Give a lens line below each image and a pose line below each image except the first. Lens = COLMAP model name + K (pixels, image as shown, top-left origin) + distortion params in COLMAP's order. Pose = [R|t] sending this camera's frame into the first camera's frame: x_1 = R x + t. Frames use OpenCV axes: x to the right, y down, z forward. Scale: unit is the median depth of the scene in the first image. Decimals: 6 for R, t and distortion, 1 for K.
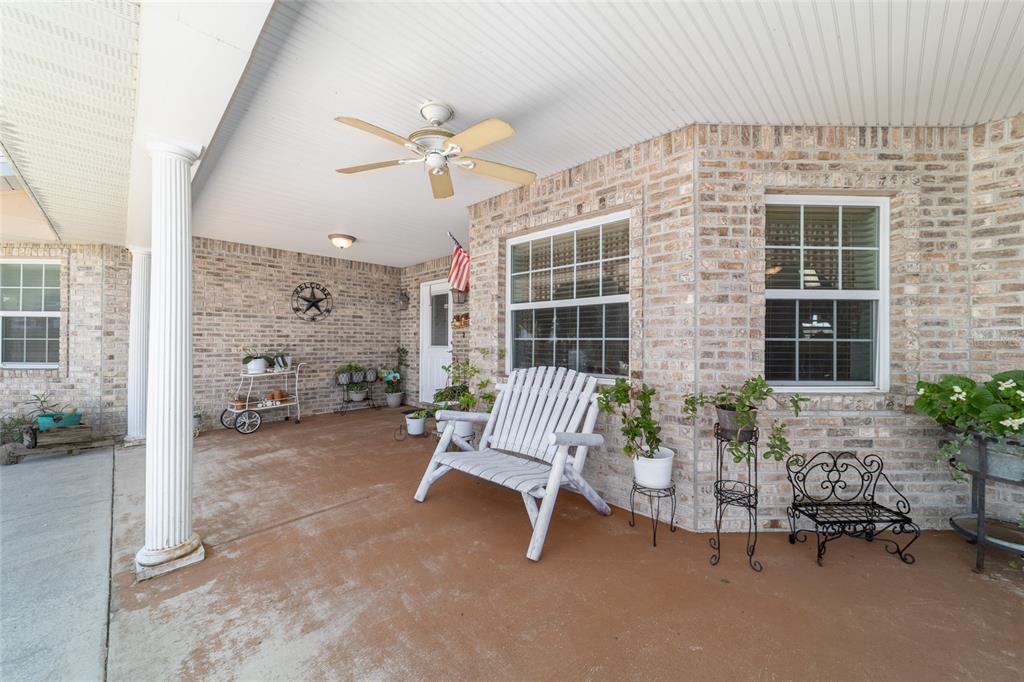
lens RADIAL K [[393.0, 0, 514.9], [0, 393.0, 340.1], [0, 0, 1]] dist [-0.015956, 0.007668]
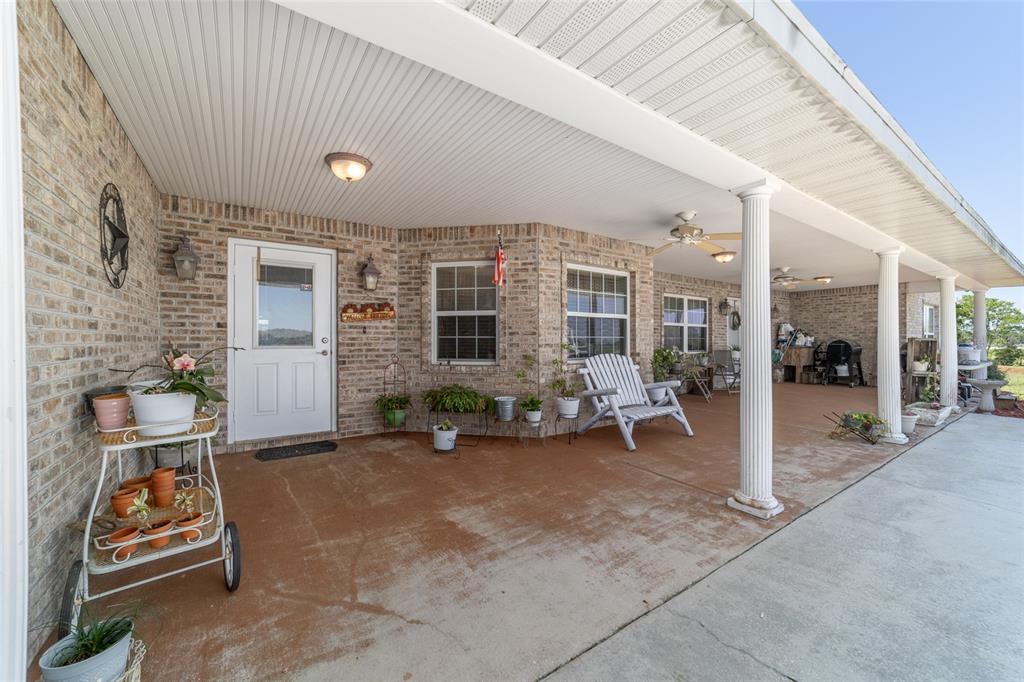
lens RADIAL K [[393.0, 0, 512.4], [0, 393.0, 338.6], [0, 0, 1]] dist [-0.015956, 0.007668]
pose [[0.192395, 0.000211, 0.981317, -1.547966], [-0.001010, 0.999999, -0.000017, 0.003868], [-0.981317, -0.000988, 0.192396, 1.034943]]
